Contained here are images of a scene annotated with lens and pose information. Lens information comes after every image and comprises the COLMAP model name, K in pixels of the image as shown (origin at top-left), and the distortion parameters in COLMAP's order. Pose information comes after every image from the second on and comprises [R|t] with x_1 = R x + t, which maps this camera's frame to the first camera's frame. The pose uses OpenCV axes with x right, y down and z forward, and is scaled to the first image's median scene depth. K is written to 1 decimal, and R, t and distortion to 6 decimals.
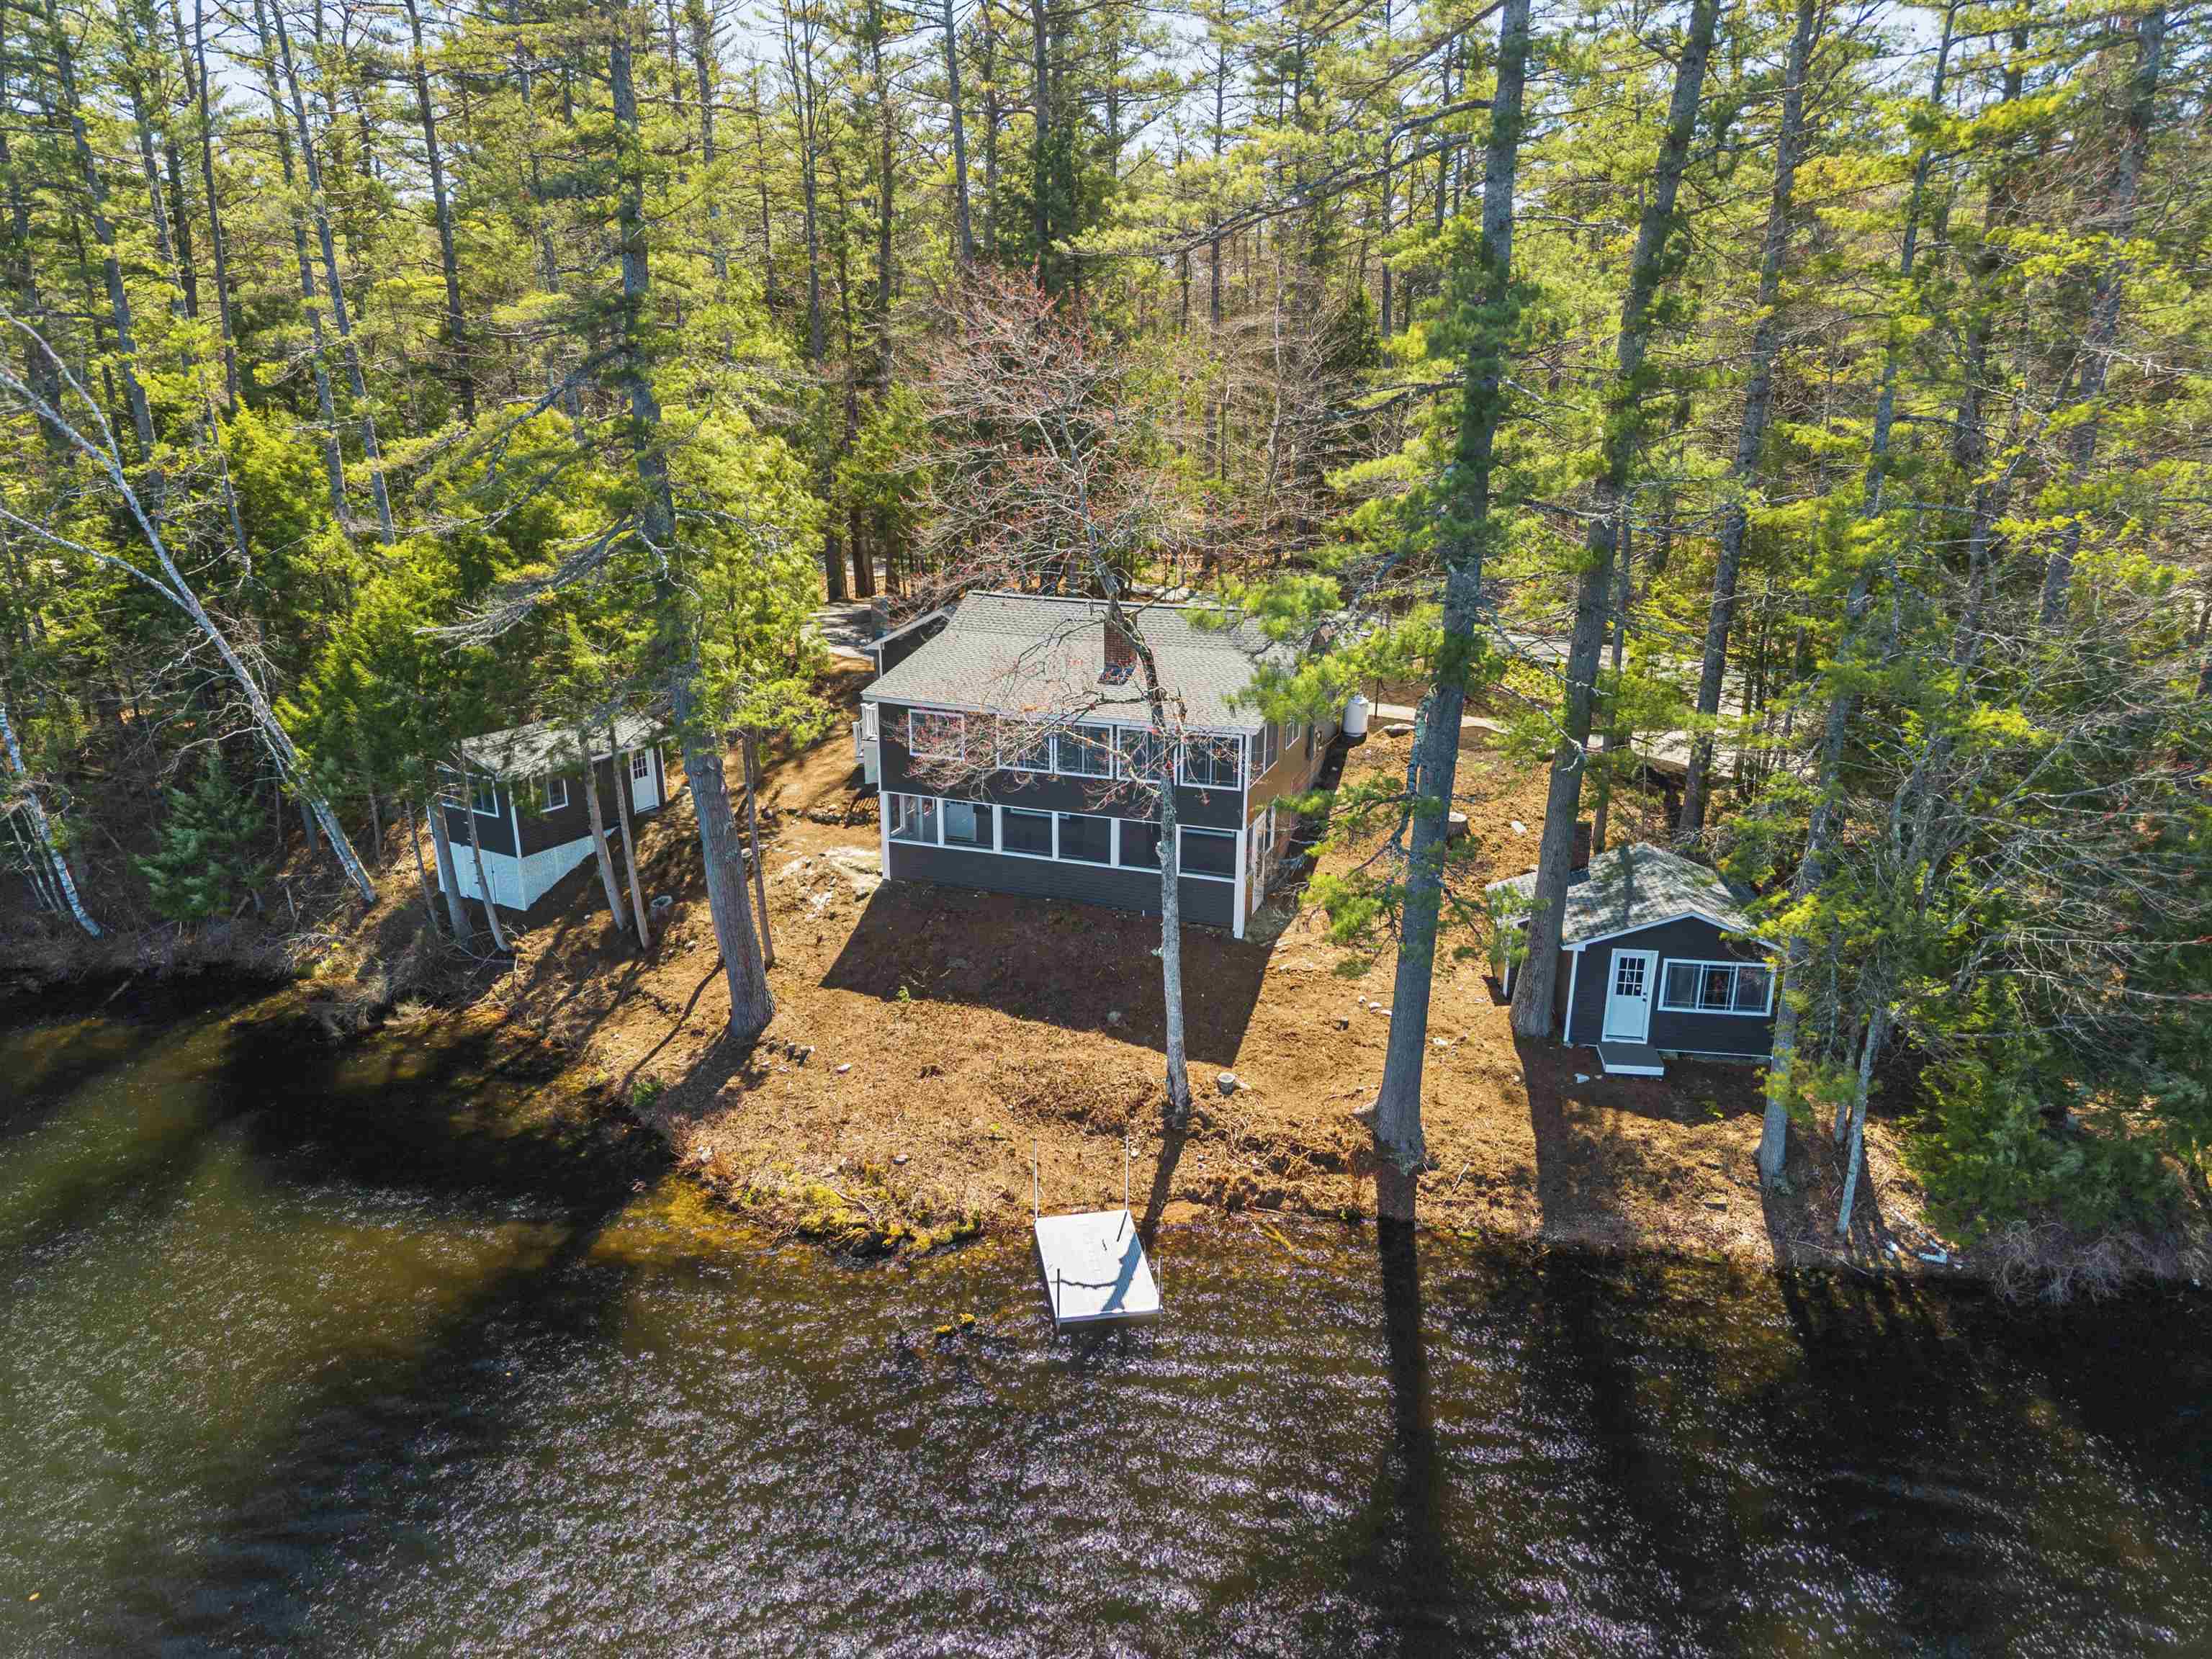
lens RADIAL K [[1443.8, 0, 1106.6], [0, 1443.8, 874.0], [0, 0, 1]] dist [-0.000469, -0.005753]
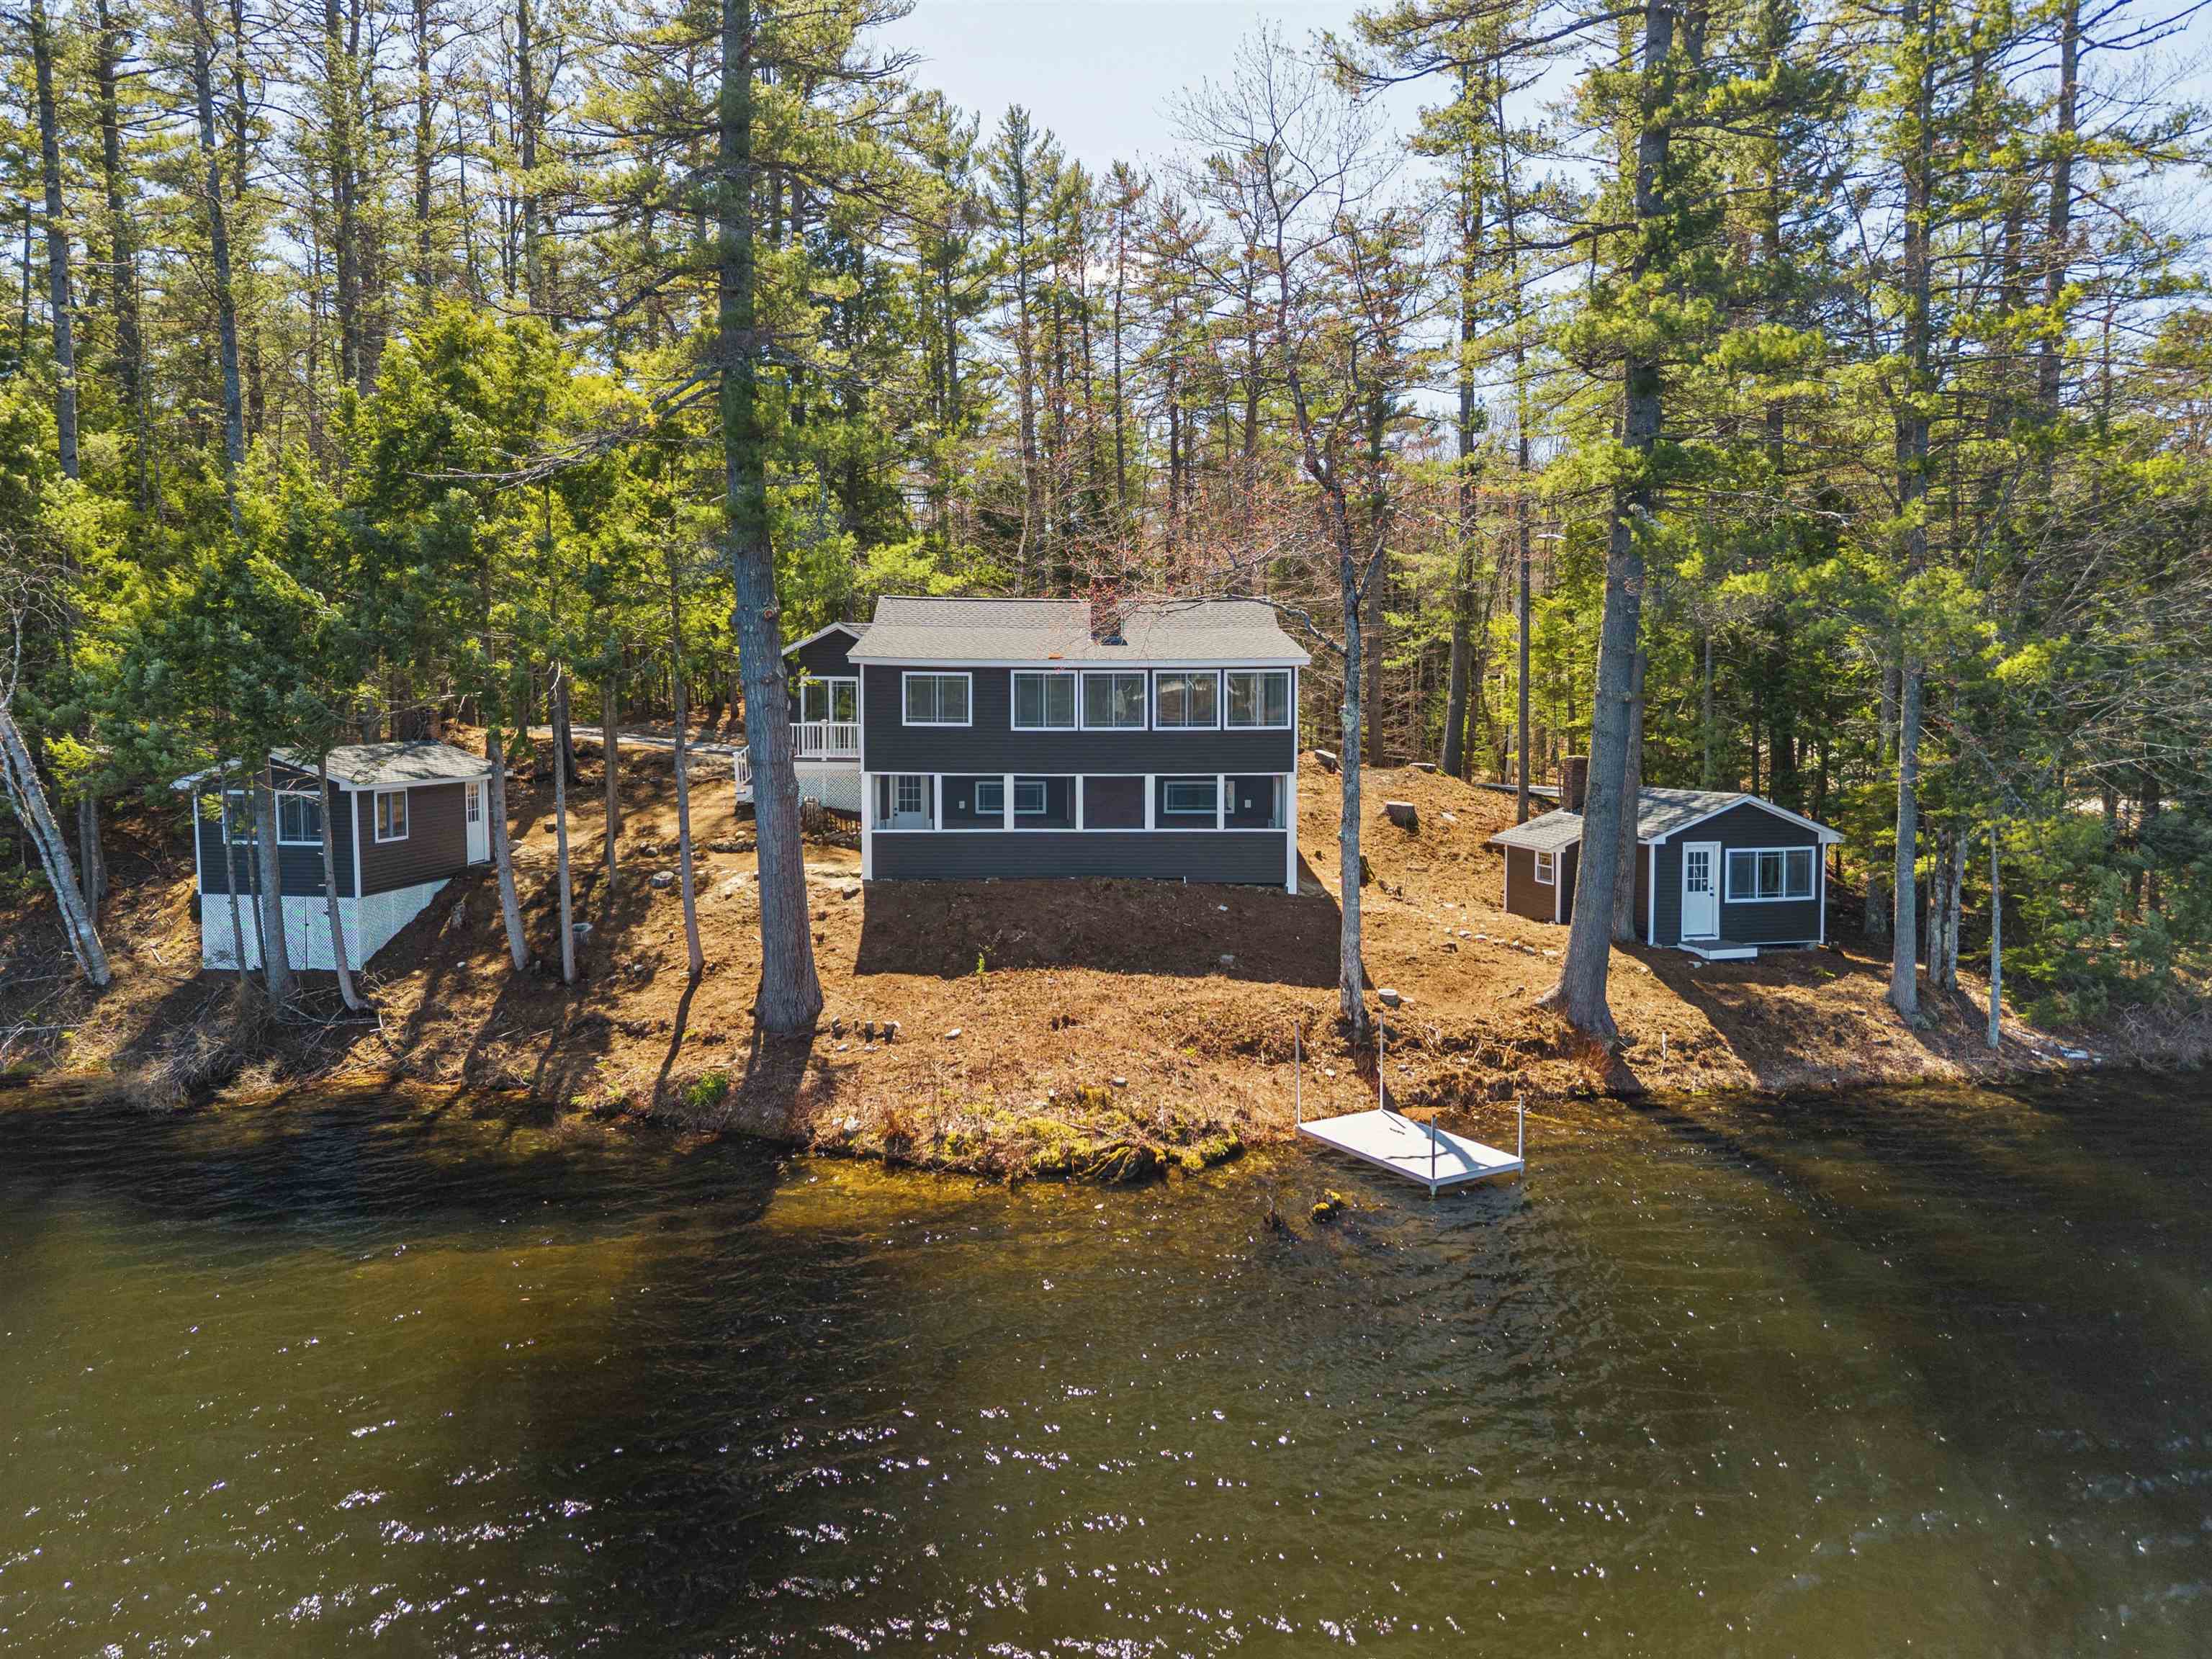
lens RADIAL K [[1443.8, 0, 1106.6], [0, 1443.8, 874.0], [0, 0, 1]] dist [-0.000469, -0.005753]
pose [[0.931791, -0.053367, 0.359051, -0.388473], [0.129668, 0.972807, -0.191917, 0.214624], [-0.339046, 0.225384, 0.913373, 0.220127]]
